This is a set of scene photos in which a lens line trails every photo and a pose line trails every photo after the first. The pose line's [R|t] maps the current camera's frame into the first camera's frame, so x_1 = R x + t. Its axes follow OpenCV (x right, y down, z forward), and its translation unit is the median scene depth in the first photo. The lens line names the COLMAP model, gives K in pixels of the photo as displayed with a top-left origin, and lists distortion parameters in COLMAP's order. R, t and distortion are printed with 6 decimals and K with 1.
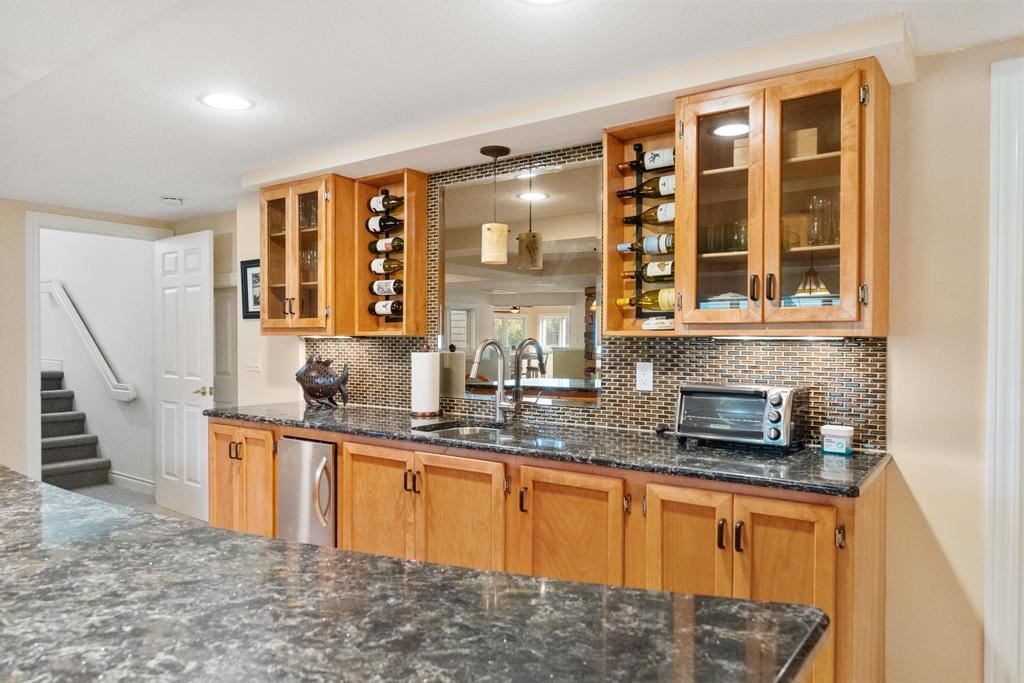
lens RADIAL K [[677.7, 0, 511.0], [0, 677.7, 345.8], [0, 0, 1]] dist [-0.001584, -0.000311]
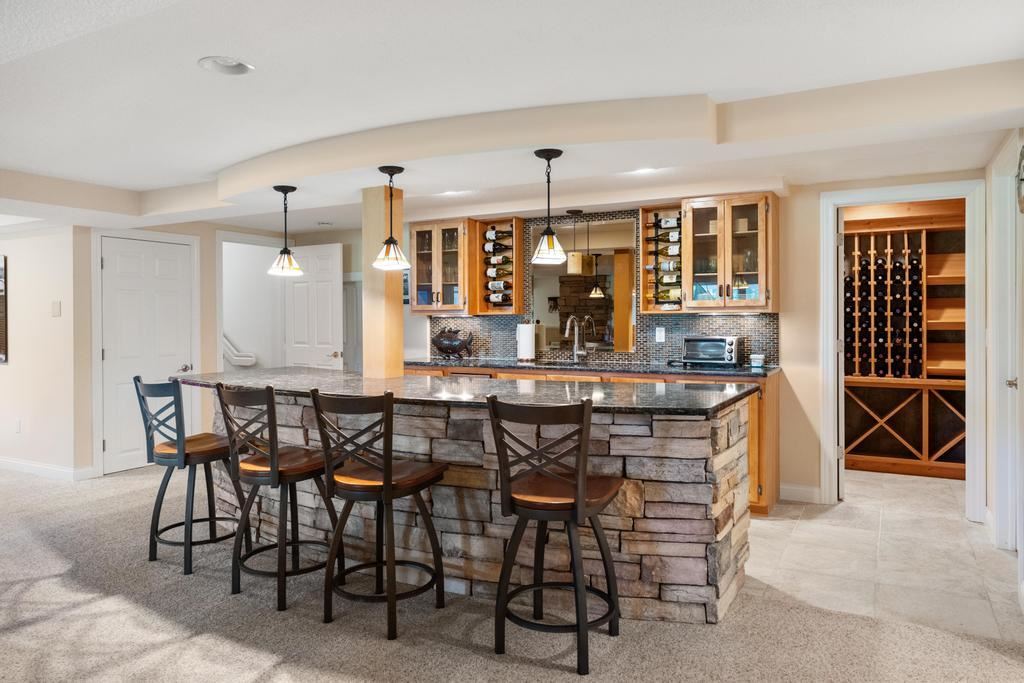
lens RADIAL K [[677.7, 0, 523.8], [0, 677.7, 321.2], [0, 0, 1]] dist [-0.001584, -0.000311]
pose [[0.991046, -0.007036, 0.133336, -0.440522], [0.008228, 0.999931, -0.008390, 0.020169], [-0.133268, 0.009412, 0.991035, -0.845291]]
